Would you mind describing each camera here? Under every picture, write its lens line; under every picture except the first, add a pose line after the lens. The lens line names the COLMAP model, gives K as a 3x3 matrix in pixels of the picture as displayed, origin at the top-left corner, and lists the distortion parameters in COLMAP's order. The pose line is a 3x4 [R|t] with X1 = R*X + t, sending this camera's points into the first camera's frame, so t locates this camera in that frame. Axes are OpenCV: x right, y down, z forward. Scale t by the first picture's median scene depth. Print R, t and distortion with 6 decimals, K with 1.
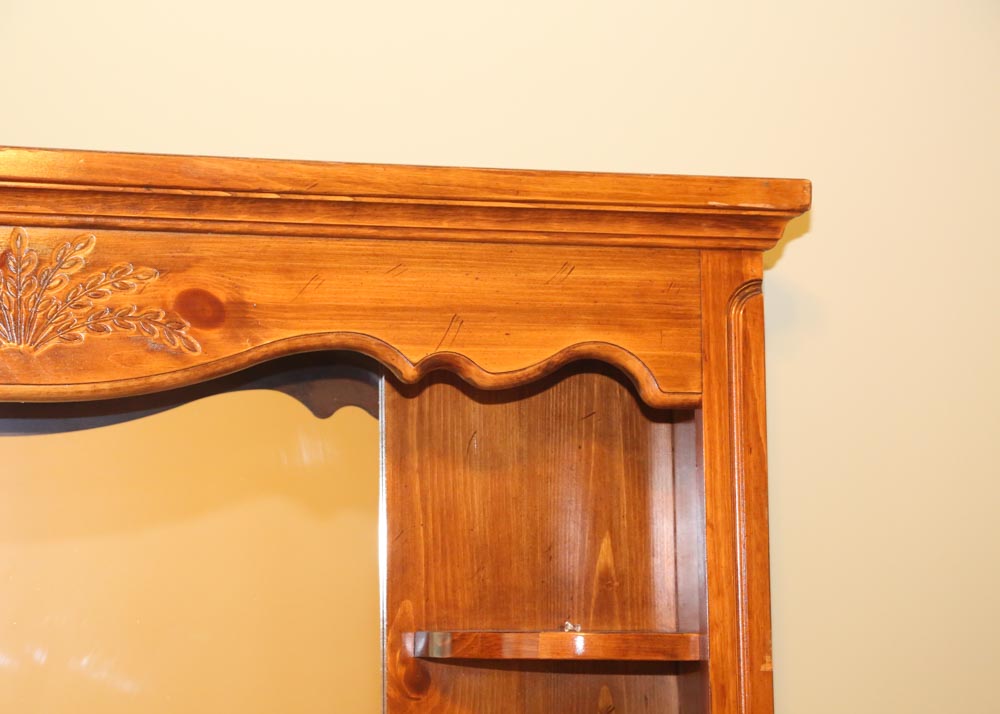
lens RADIAL K [[2625.5, 0, 464.7], [0, 2625.5, 356.8], [0, 0, 1]] dist [0.452254, 0.143583]
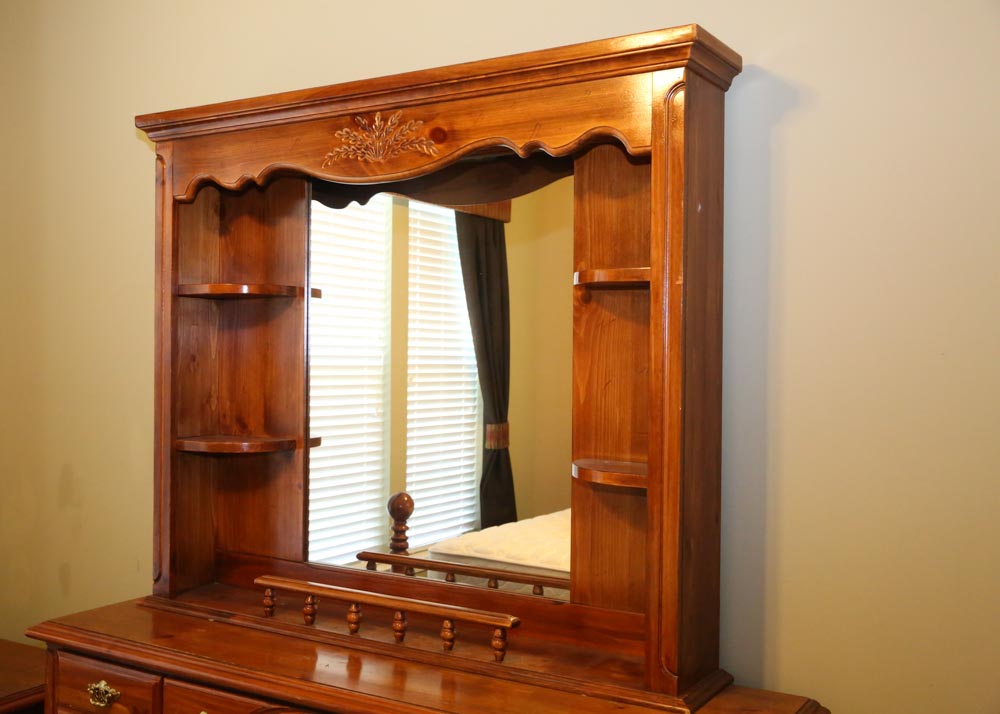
lens RADIAL K [[1058.6, 0, 459.0], [0, 1058.6, 355.5], [0, 0, 1]] dist [0.010293, 0.013429]
pose [[0.666204, 0.017435, -0.745566, 0.601823], [0.064417, 0.994645, 0.080819, 0.098915], [0.742983, -0.101869, 0.661513, 0.363629]]
